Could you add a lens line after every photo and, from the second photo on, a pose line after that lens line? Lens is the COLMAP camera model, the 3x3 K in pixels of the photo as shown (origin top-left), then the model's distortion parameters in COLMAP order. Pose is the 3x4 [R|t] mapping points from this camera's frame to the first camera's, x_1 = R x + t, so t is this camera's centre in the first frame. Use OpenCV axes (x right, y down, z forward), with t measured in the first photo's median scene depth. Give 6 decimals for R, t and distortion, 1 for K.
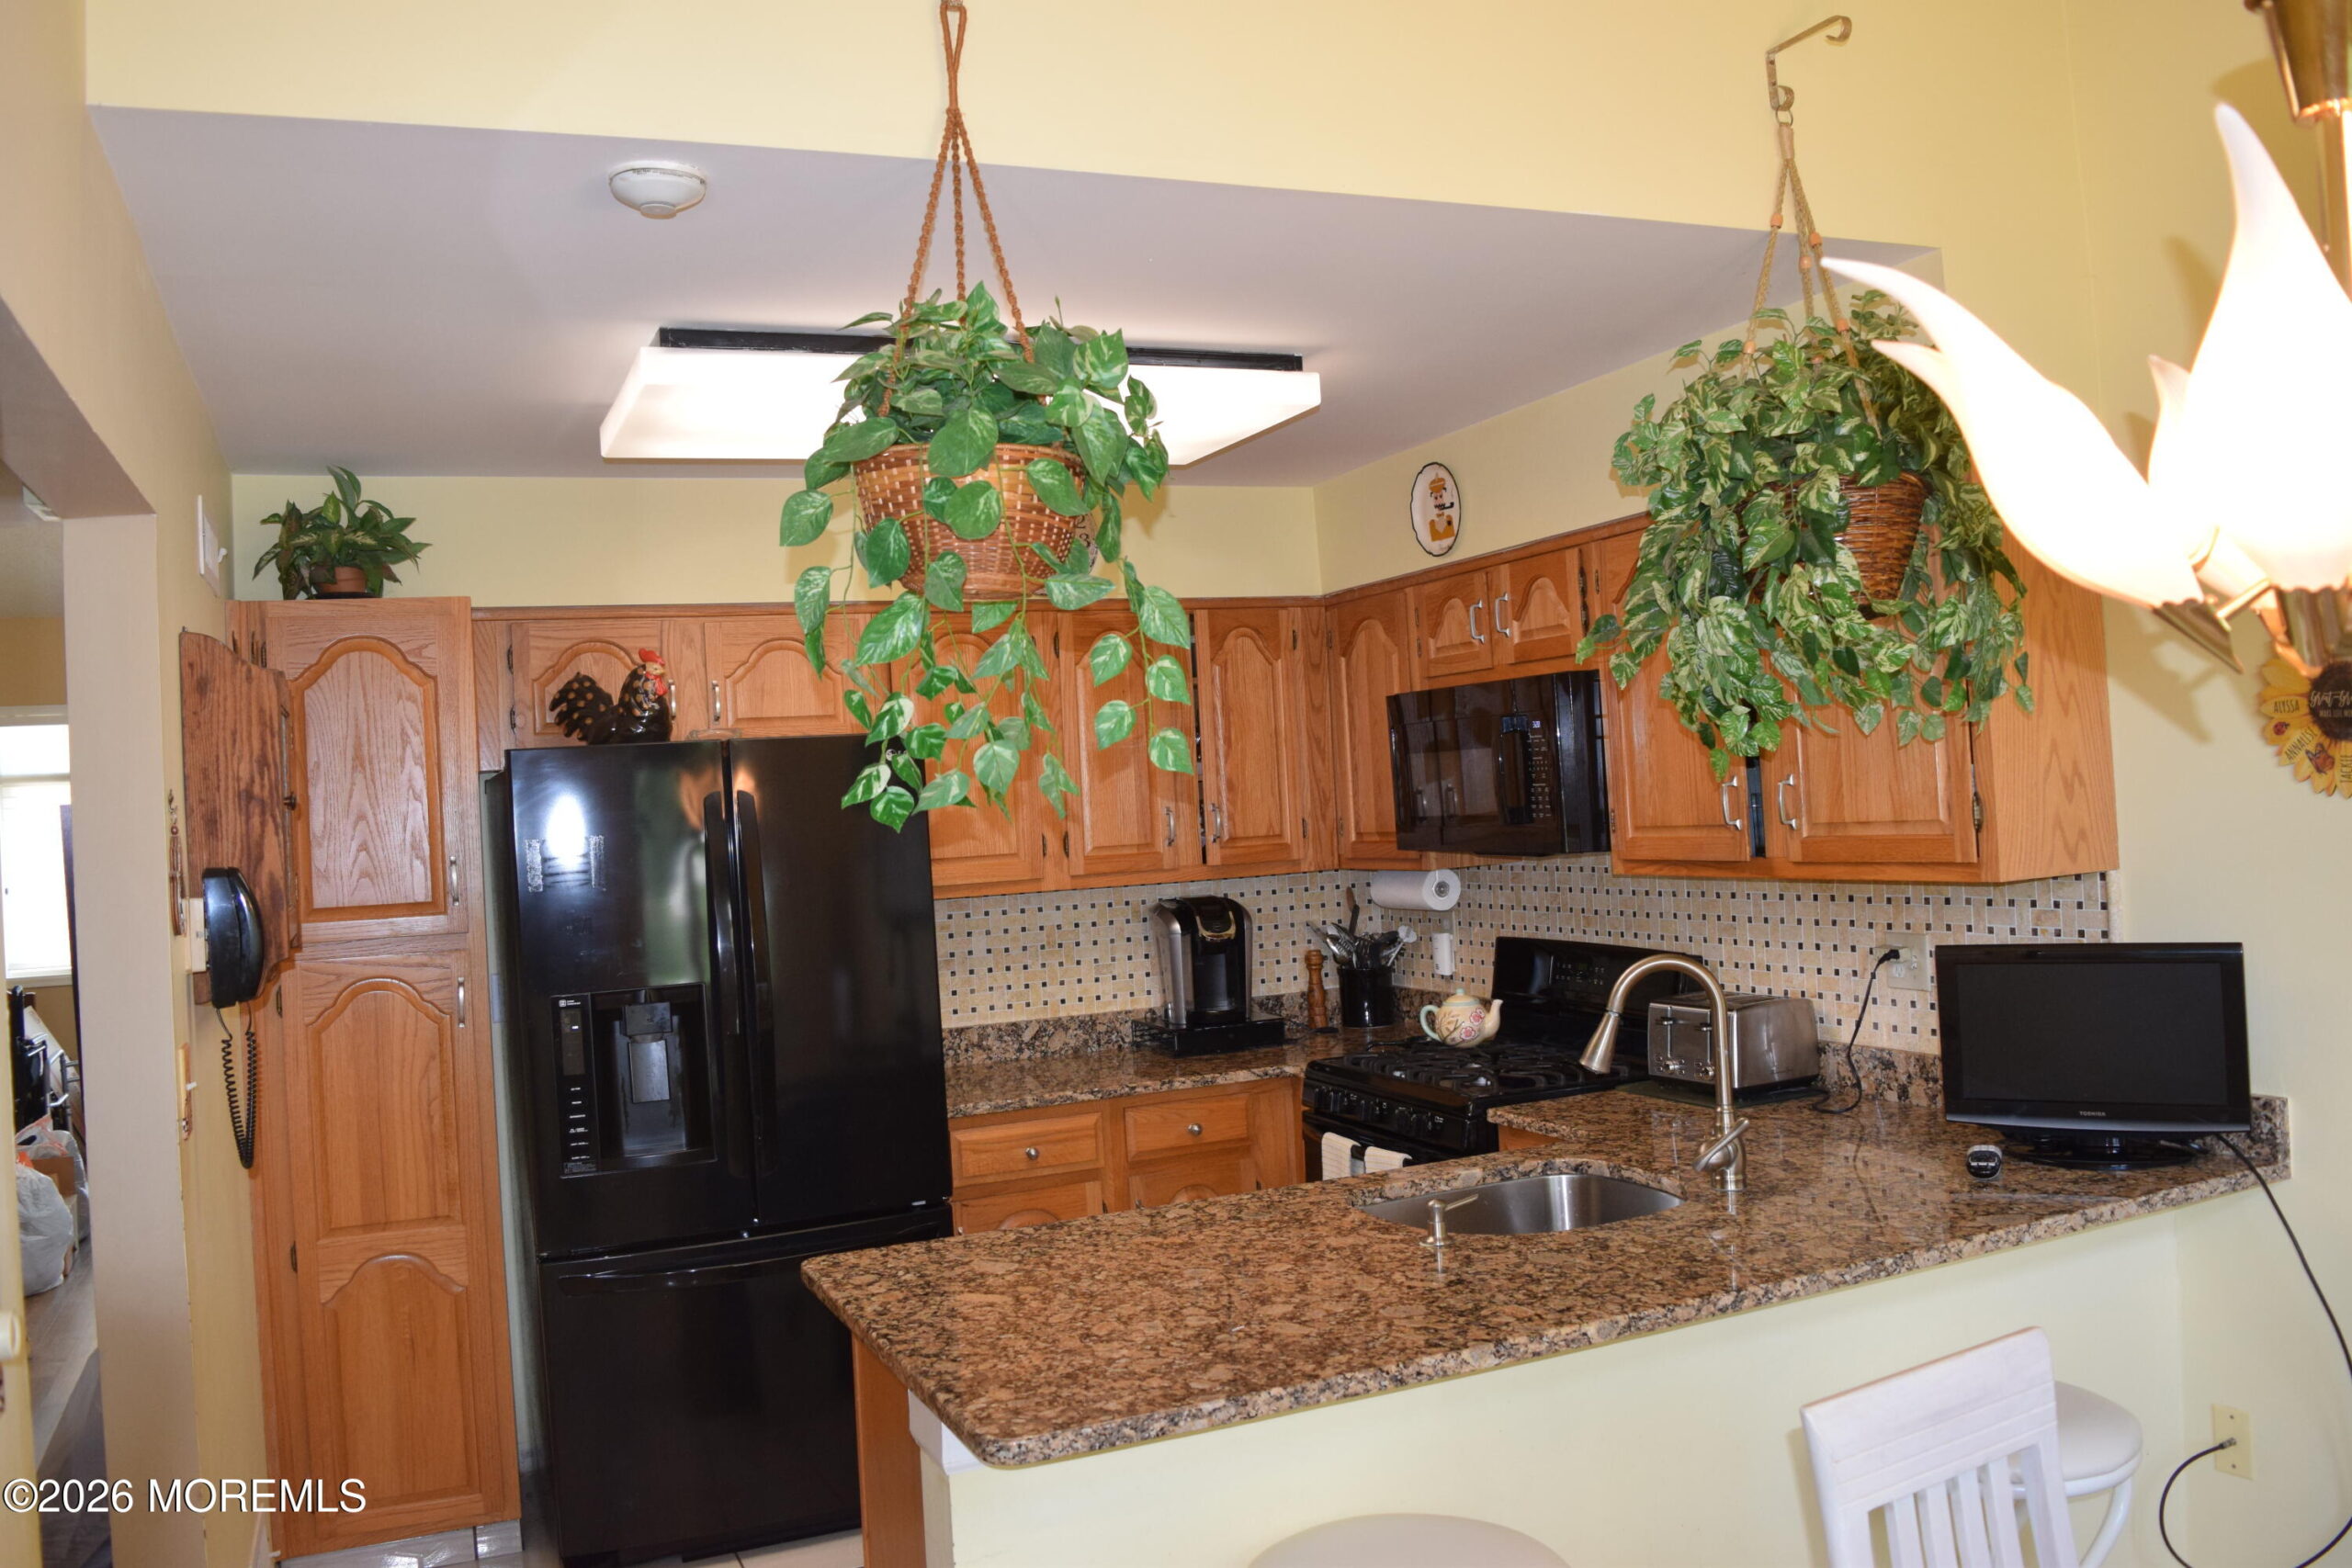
lens RADIAL K [[1854.6, 0, 1158.8], [0, 1854.6, 775.5], [0, 0, 1]] dist [-0.065703, -0.000698]
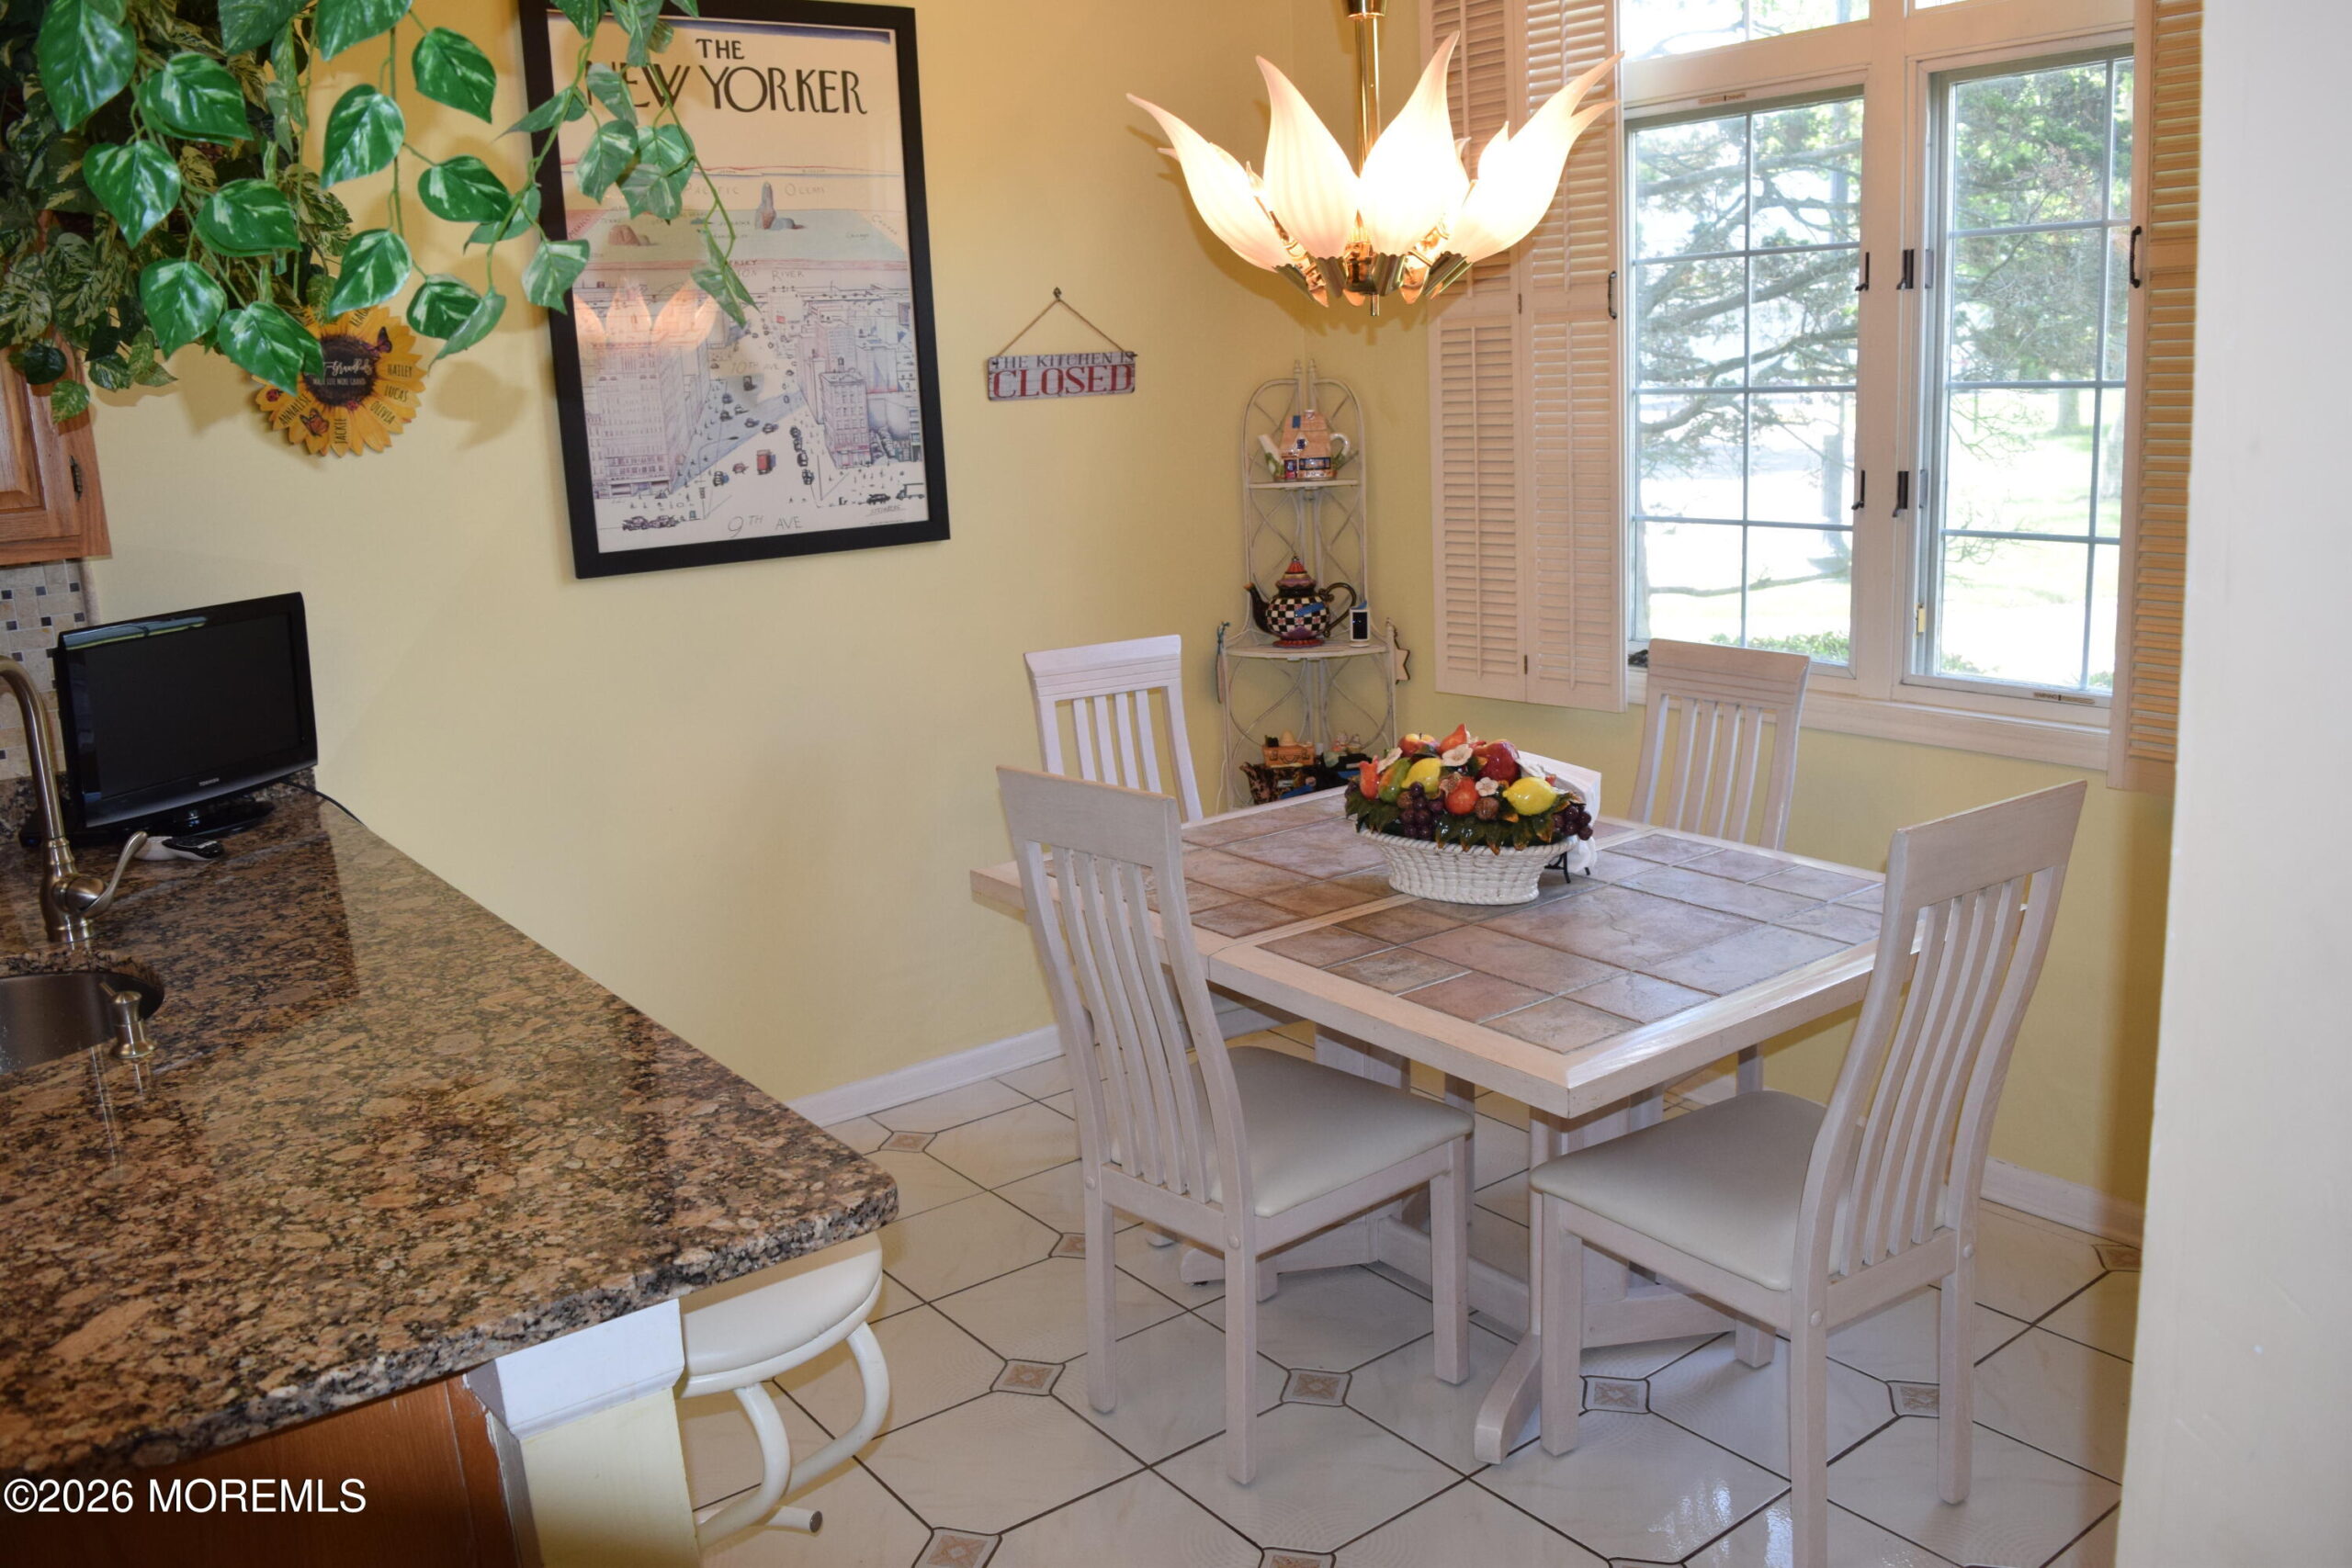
lens RADIAL K [[1854.6, 0, 1159.5], [0, 1854.6, 776.7], [0, 0, 1]] dist [-0.065703, -0.000698]
pose [[-0.245424, -0.124685, 0.961364, -0.680734], [0.054885, 0.988316, 0.142192, 0.086289], [-0.967861, 0.087662, -0.235713, 0.897387]]
